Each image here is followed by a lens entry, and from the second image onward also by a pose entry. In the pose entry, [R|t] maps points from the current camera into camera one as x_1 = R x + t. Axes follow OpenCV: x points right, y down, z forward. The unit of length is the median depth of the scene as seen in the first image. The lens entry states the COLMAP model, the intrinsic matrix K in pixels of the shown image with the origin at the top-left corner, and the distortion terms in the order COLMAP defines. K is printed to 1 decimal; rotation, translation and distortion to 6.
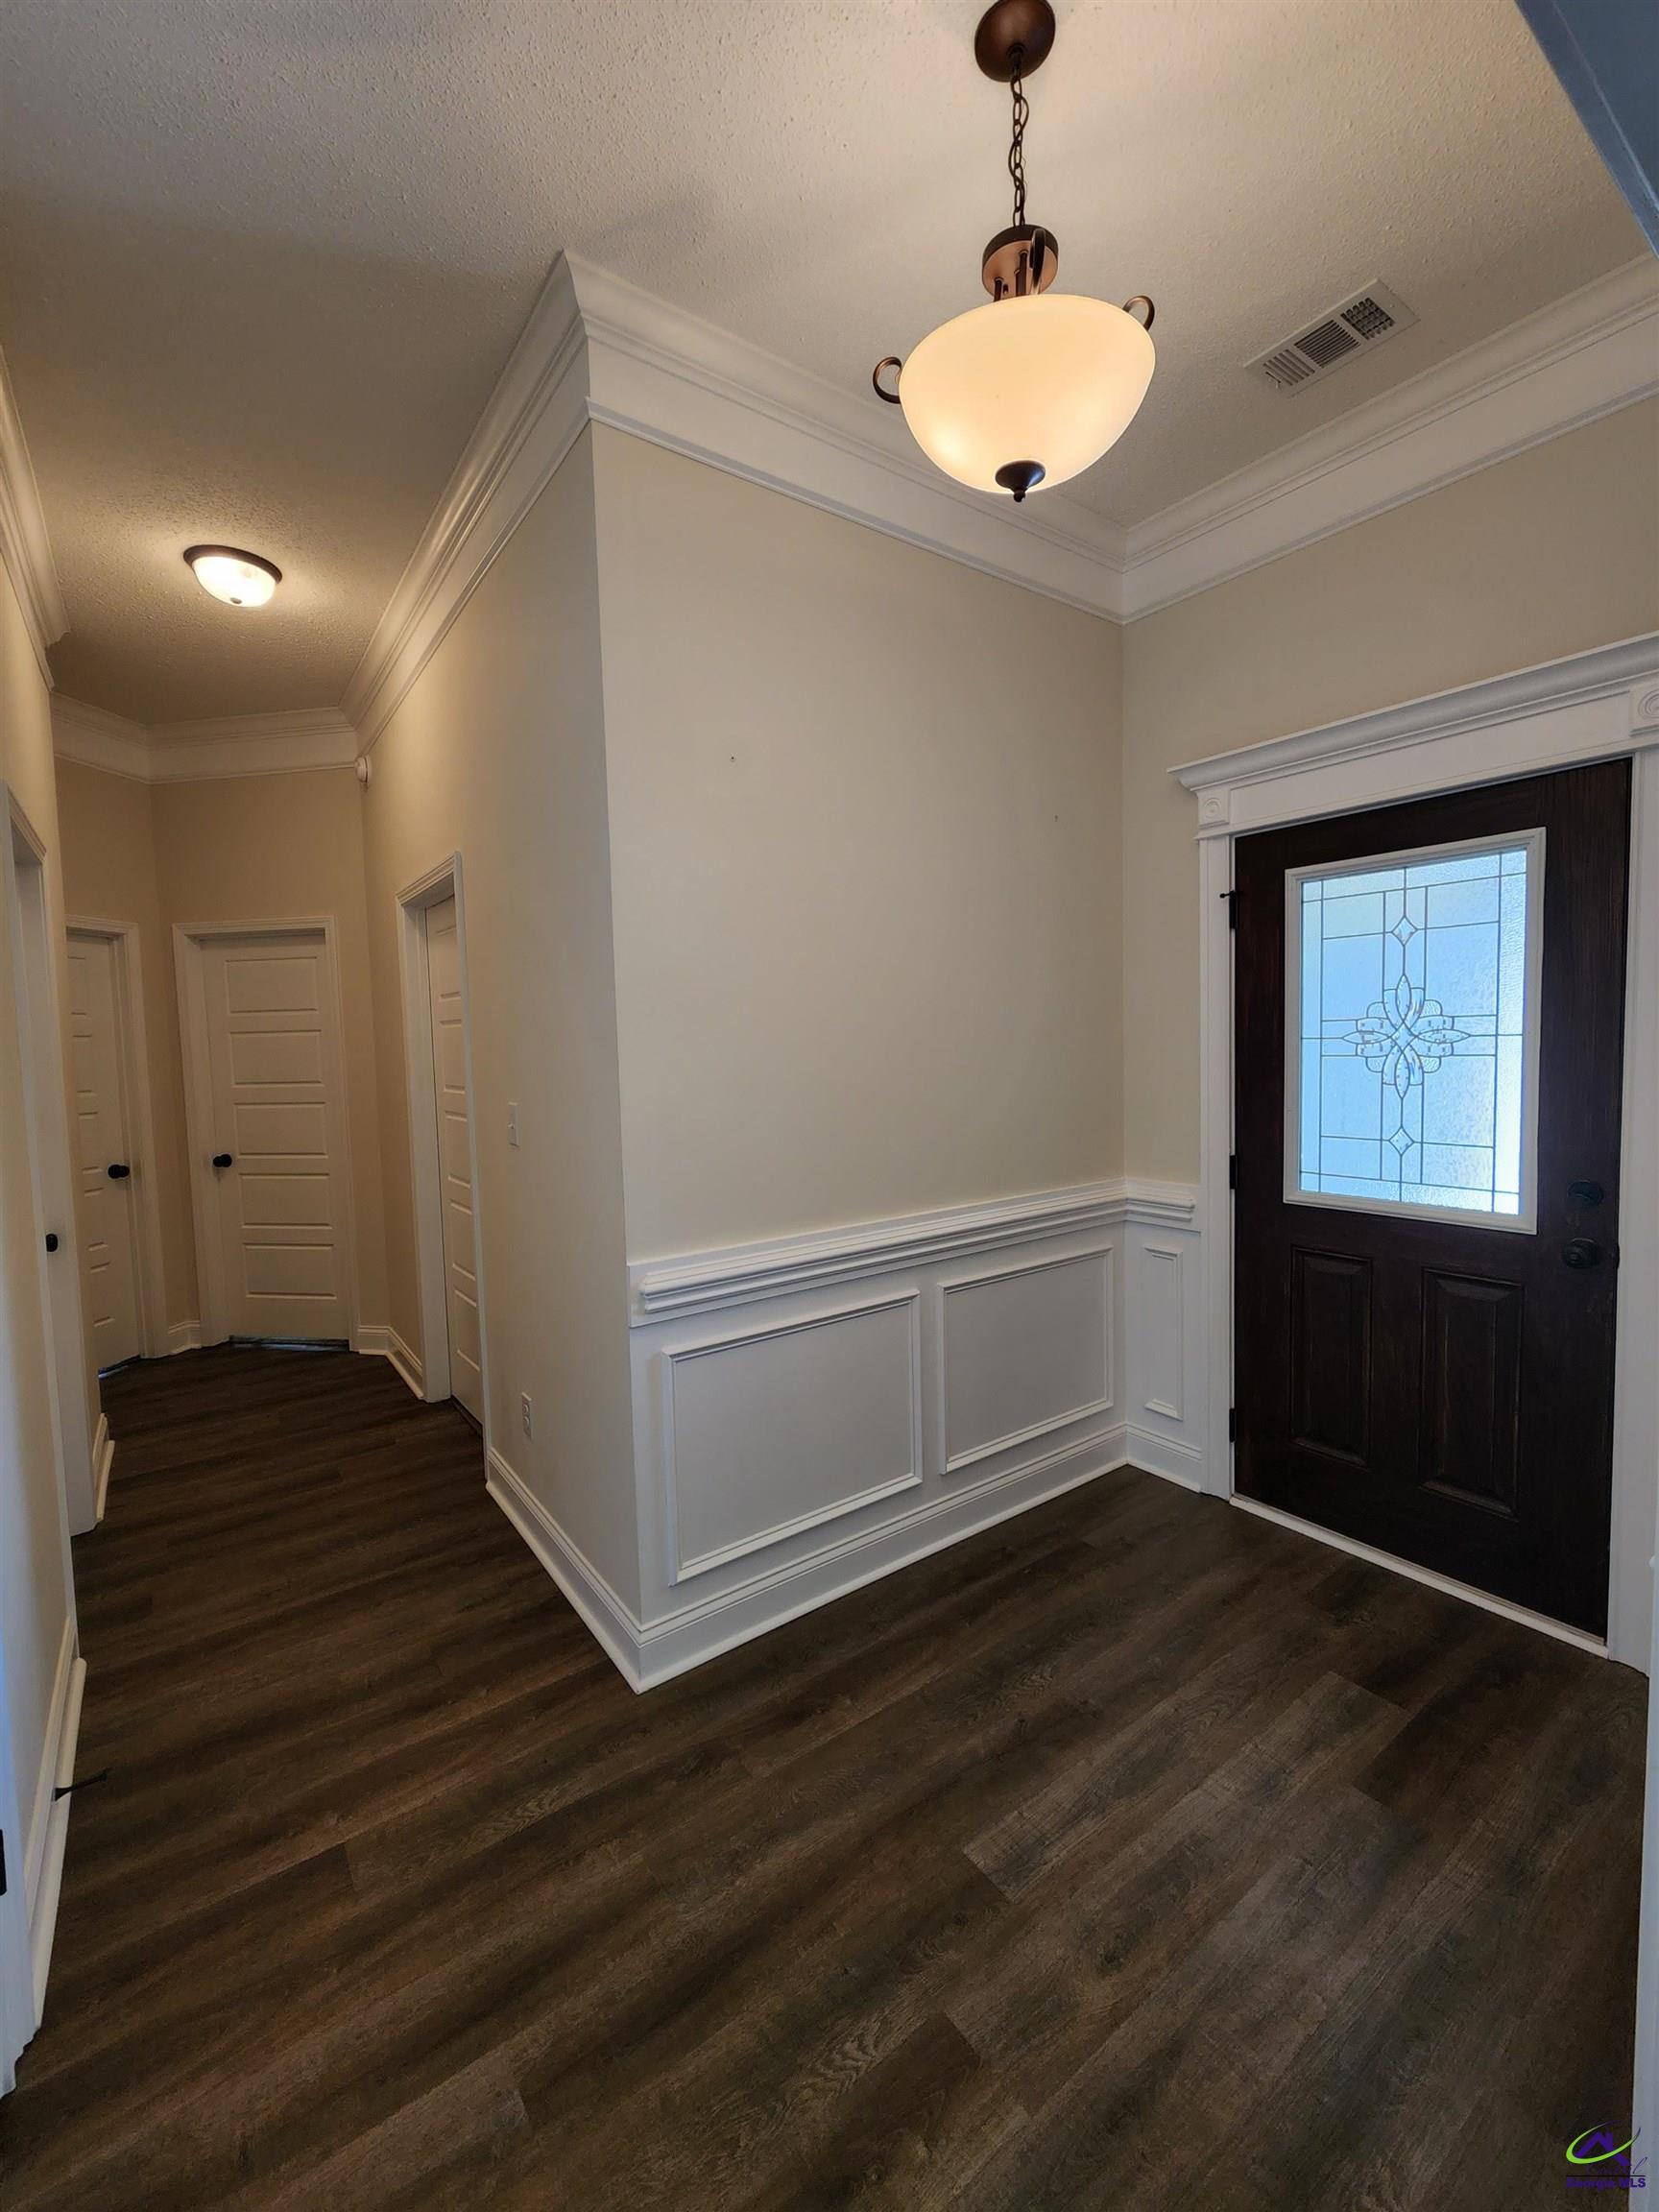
lens RADIAL K [[913.3, 0, 826.0], [0, 913.3, 1097.7], [0, 0, 1]] dist [-0.002010, -0.000008]
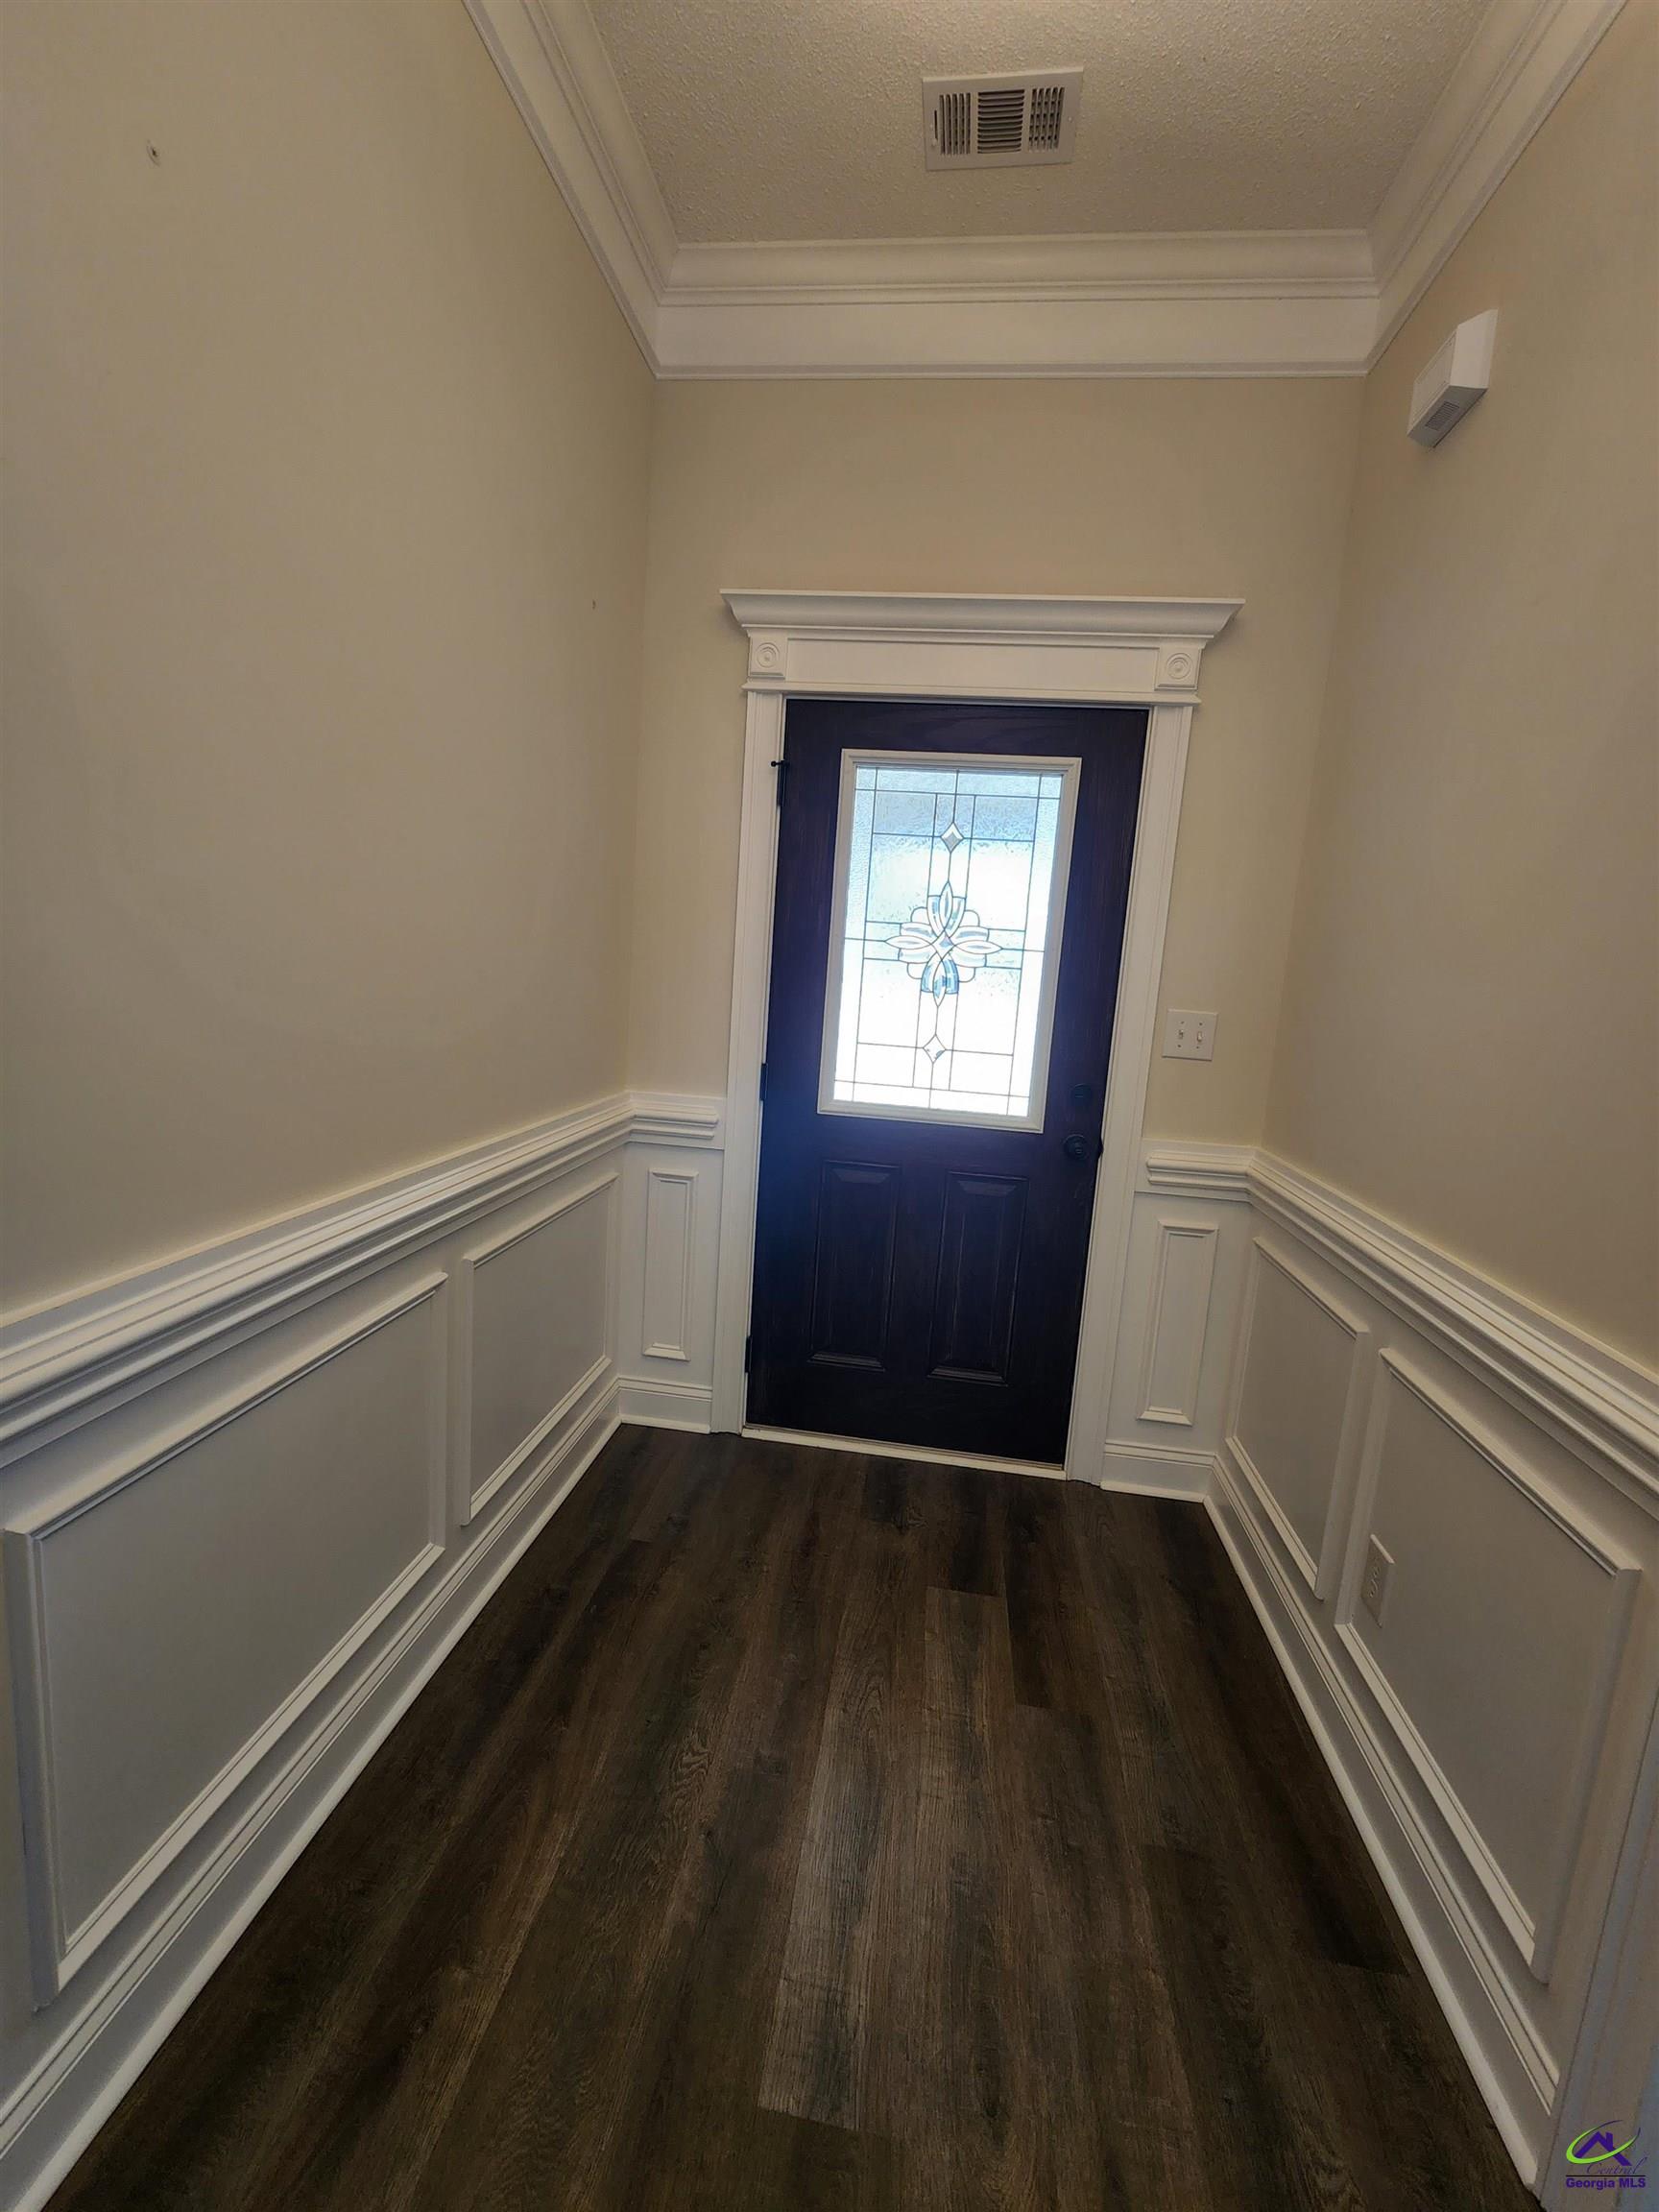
lens RADIAL K [[910.3, 0, 820.8], [0, 910.3, 1098.5], [0, 0, 1]] dist [-0.001851, -0.000056]
pose [[0.694468, -0.033313, 0.718752, -0.187373], [-0.040268, 0.995563, 0.085051, 0.021945], [-0.718396, -0.088008, 0.690044, 0.392670]]
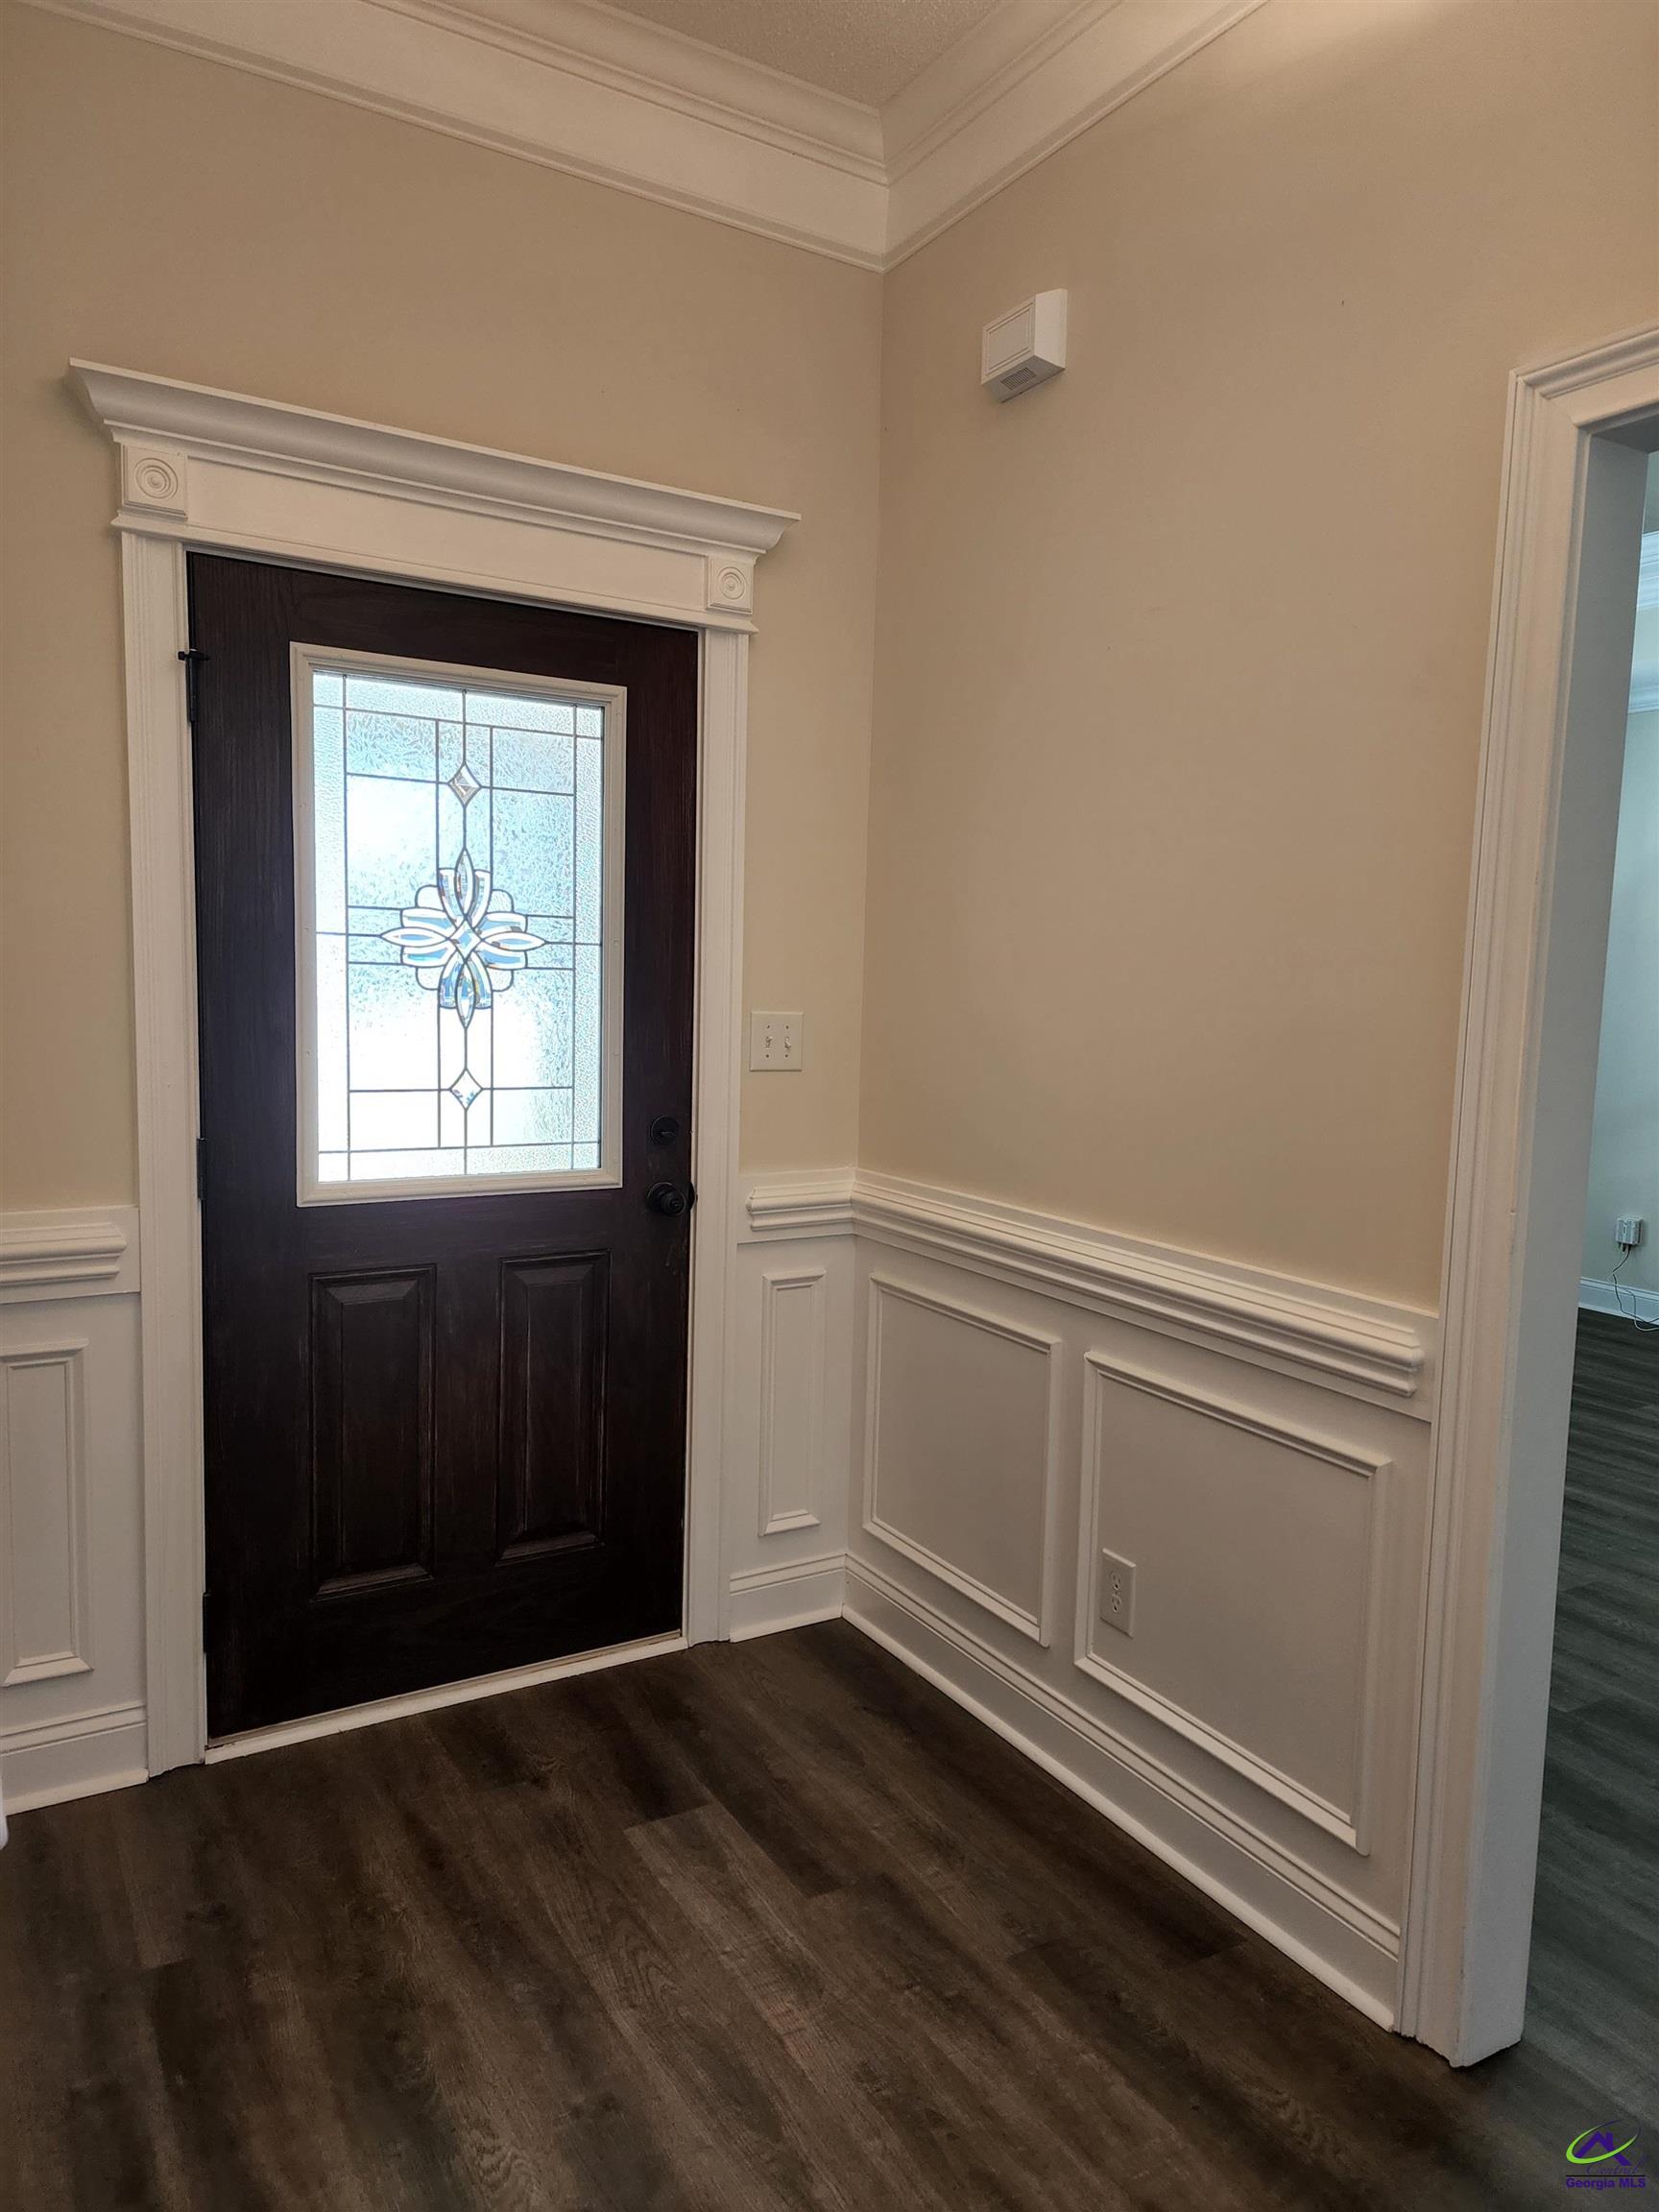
lens RADIAL K [[1477.6, 0, 822.5], [0, 1477.6, 1115.6], [0, 0, 1]] dist [0.085998, -0.078554]
pose [[0.101016, -0.071854, 0.992287, -0.479047], [0.033702, 0.997063, 0.068769, -0.000981], [-0.994314, 0.026496, 0.103141, 0.617738]]
